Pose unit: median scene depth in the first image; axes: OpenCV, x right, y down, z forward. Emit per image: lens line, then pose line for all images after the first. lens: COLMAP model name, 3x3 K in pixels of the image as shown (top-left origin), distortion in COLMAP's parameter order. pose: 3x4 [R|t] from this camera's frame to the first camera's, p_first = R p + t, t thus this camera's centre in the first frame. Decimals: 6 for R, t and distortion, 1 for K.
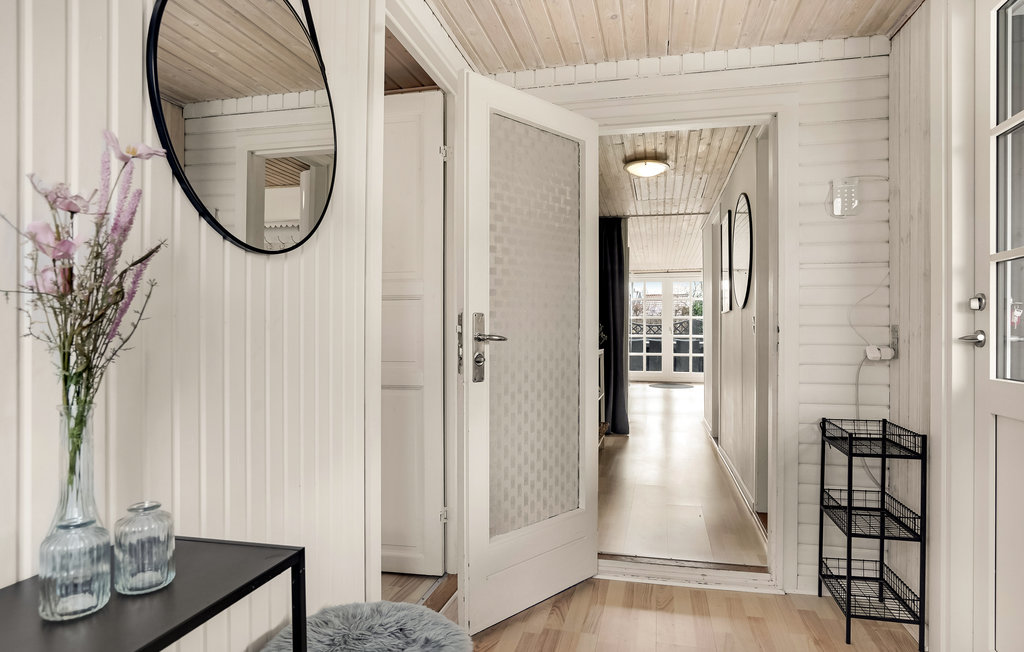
lens RADIAL K [[605.5, 0, 520.4], [0, 605.5, 327.3], [0, 0, 1]] dist [-0.066615, 0.049465]
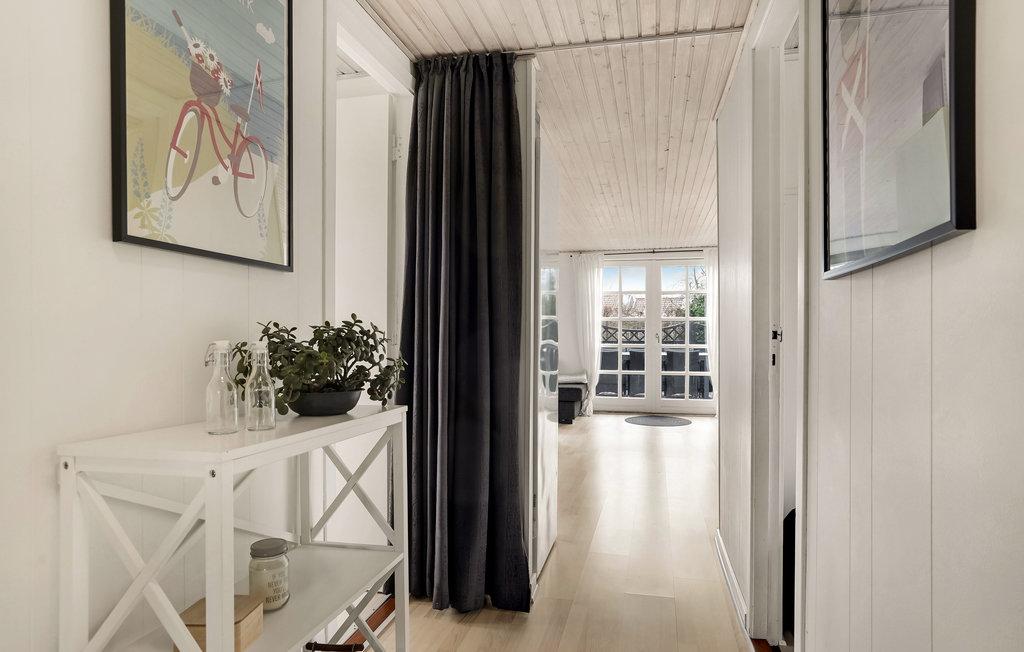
lens RADIAL K [[605.5, 0, 520.4], [0, 605.5, 327.3], [0, 0, 1]] dist [-0.066615, 0.049465]
pose [[0.999962, 0.001715, 0.008542, 0.087265], [-0.001675, 0.999988, -0.004618, -0.003178], [-0.008549, 0.004603, 0.999953, 0.317987]]
